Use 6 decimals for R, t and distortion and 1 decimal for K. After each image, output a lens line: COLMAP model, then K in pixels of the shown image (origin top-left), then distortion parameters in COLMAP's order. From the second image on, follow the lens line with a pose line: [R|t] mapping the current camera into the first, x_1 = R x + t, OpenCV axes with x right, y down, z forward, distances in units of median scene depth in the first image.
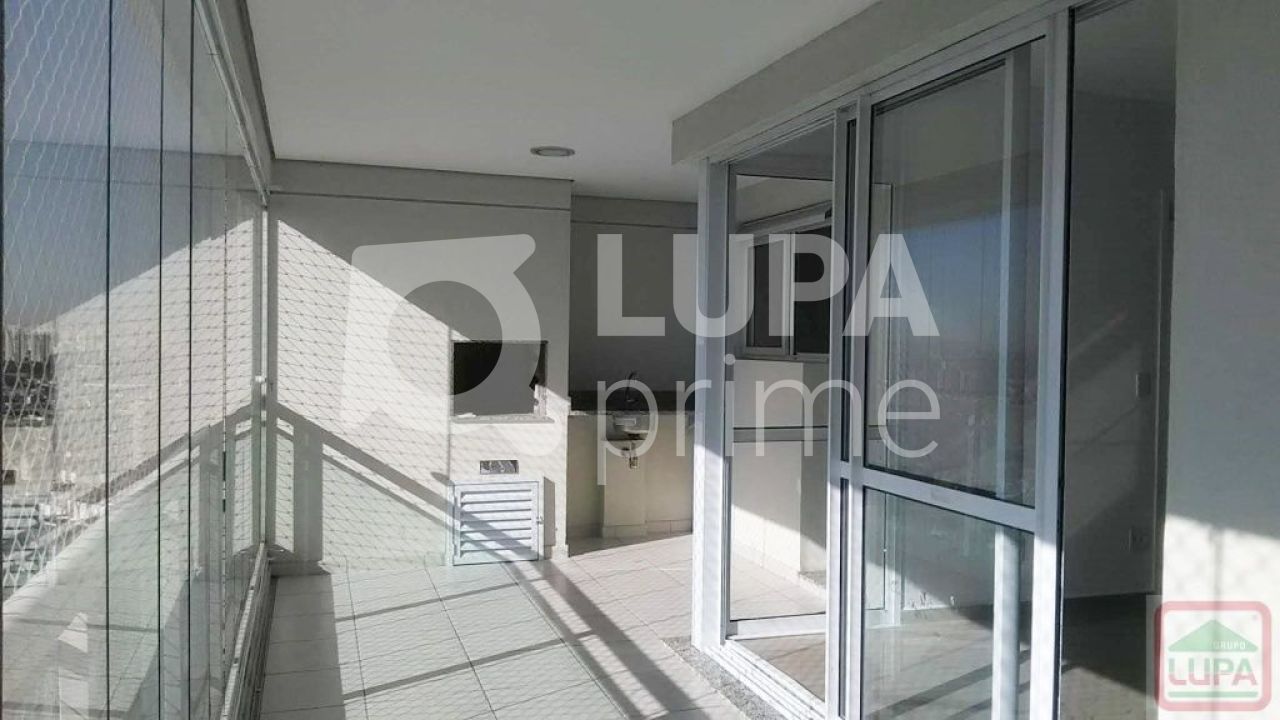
lens RADIAL K [[1003.8, 0, 640.0], [0, 1003.8, 360.0], [0, 0, 1]] dist [0.003920, -0.001271]
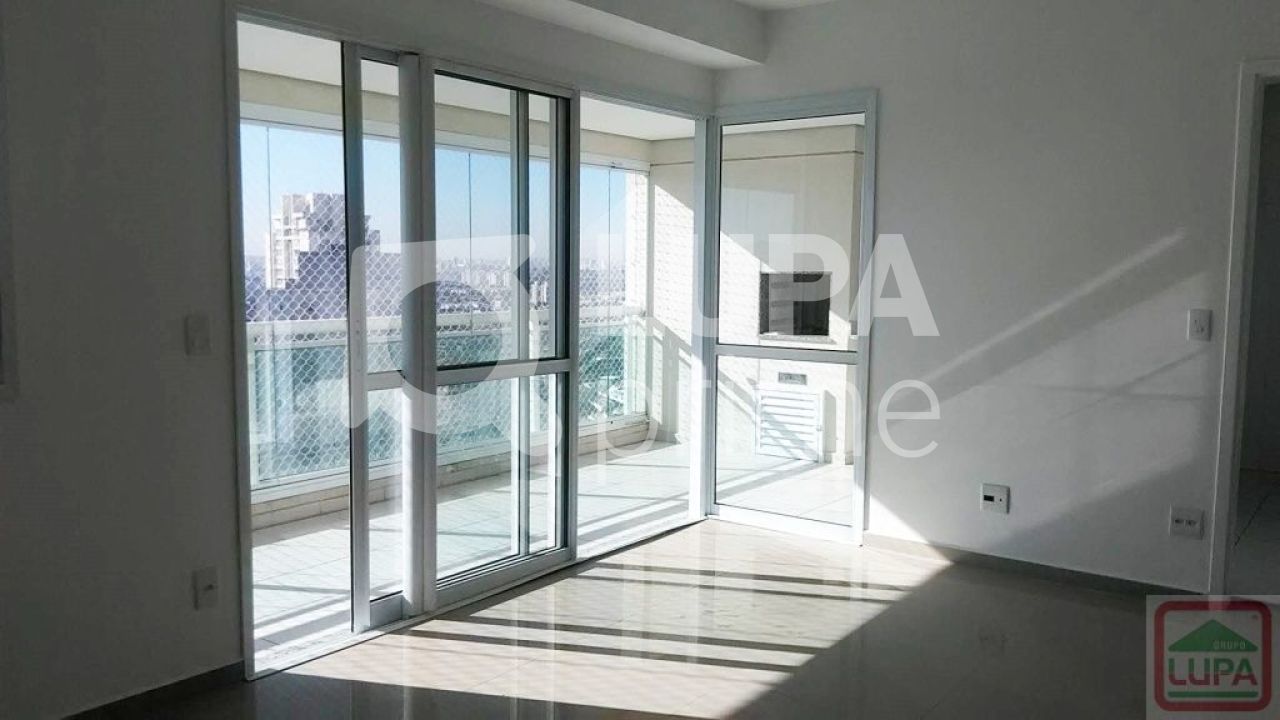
lens RADIAL K [[1003.8, 0, 640.0], [0, 1003.8, 360.0], [0, 0, 1]] dist [0.003920, -0.001271]
pose [[0.567340, 0.069350, -0.820558, 0.739823], [-0.023822, 0.997413, 0.067826, 0.008272], [0.823139, -0.018933, 0.567525, 0.178550]]
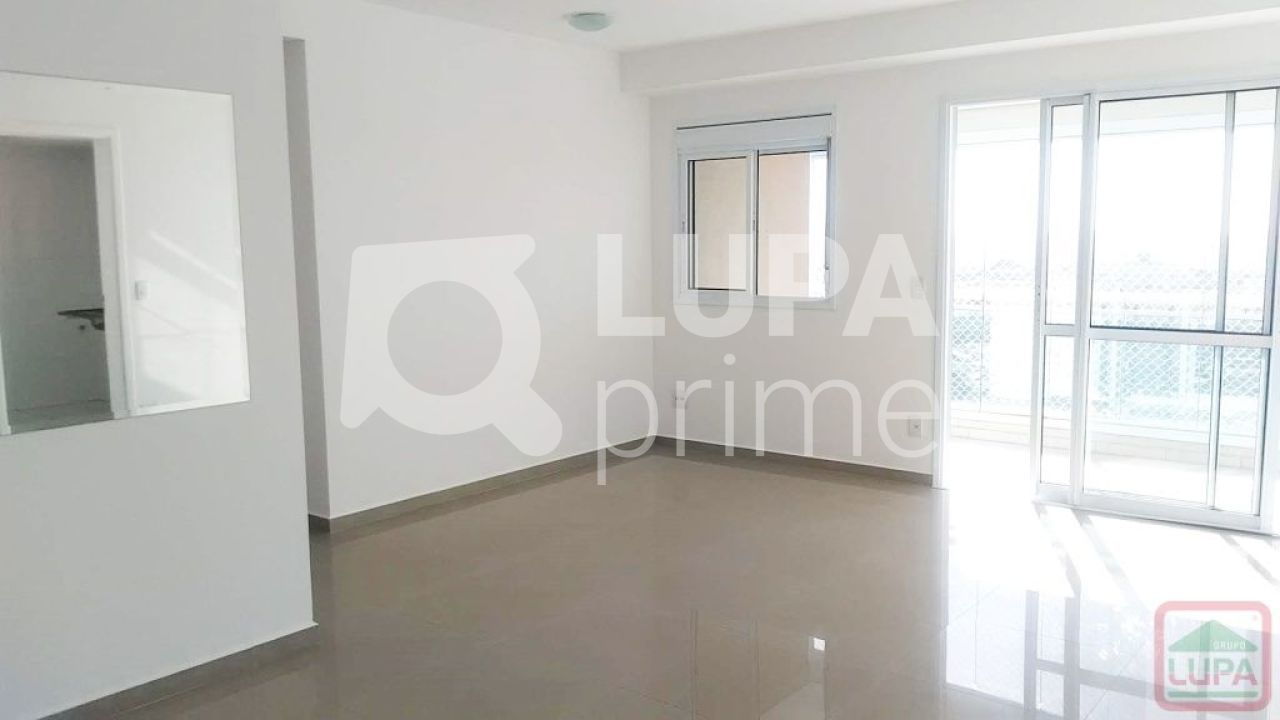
lens RADIAL K [[1003.8, 0, 640.0], [0, 1003.8, 360.0], [0, 0, 1]] dist [0.003920, -0.001271]
pose [[-0.849986, 0.067690, -0.522439, 1.158016], [-0.004168, 0.990815, 0.135157, -0.070569], [0.526789, 0.117059, -0.841897, 2.033167]]
